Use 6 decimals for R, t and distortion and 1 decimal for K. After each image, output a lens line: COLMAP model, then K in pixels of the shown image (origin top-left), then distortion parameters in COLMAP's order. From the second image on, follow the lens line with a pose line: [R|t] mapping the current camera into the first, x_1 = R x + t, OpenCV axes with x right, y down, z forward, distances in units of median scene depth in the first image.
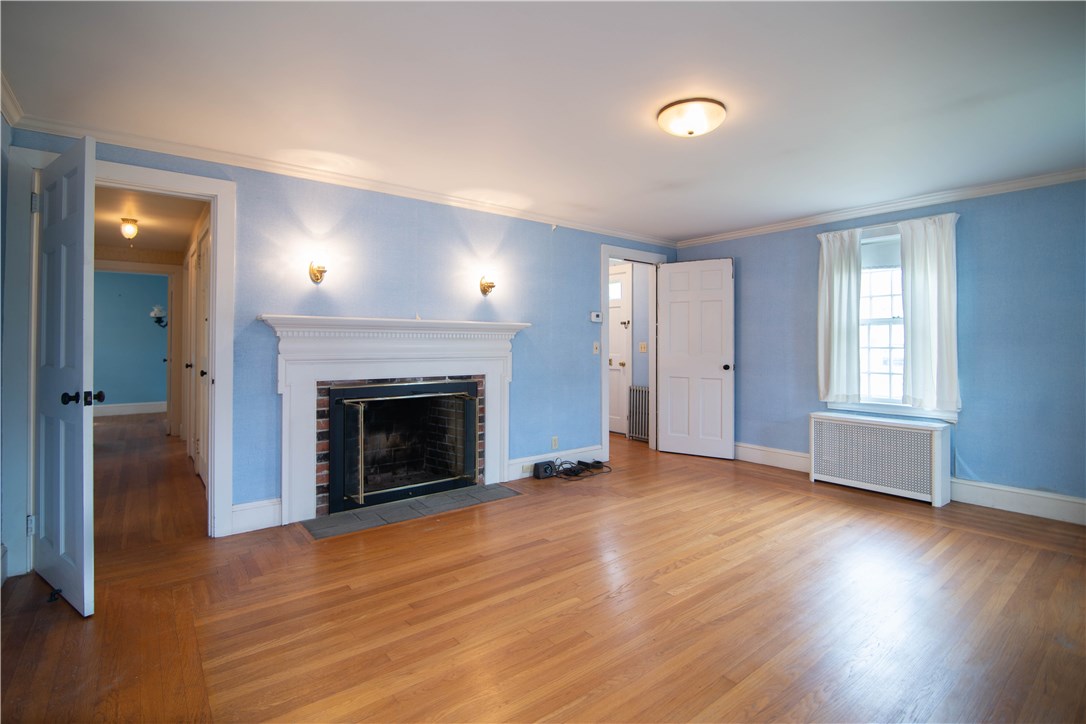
lens RADIAL K [[529.4, 0, 537.7], [0, 529.4, 339.0], [0, 0, 1]] dist [-0.020372, 0.001717]
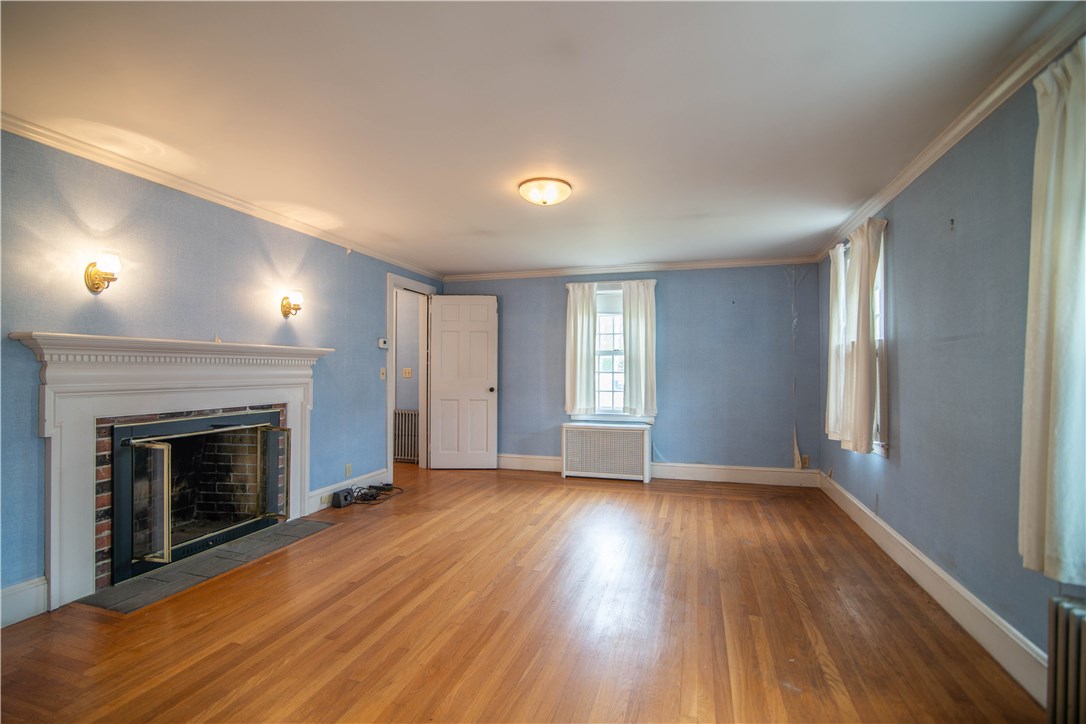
lens RADIAL K [[529.4, 0, 551.0], [0, 529.4, 365.5], [0, 0, 1]] dist [-0.020372, 0.001717]
pose [[0.809798, 0.003150, 0.586701, -0.289573], [-0.005585, 0.999982, 0.002340, -0.003629], [-0.586683, -0.005171, 0.809800, -0.020395]]
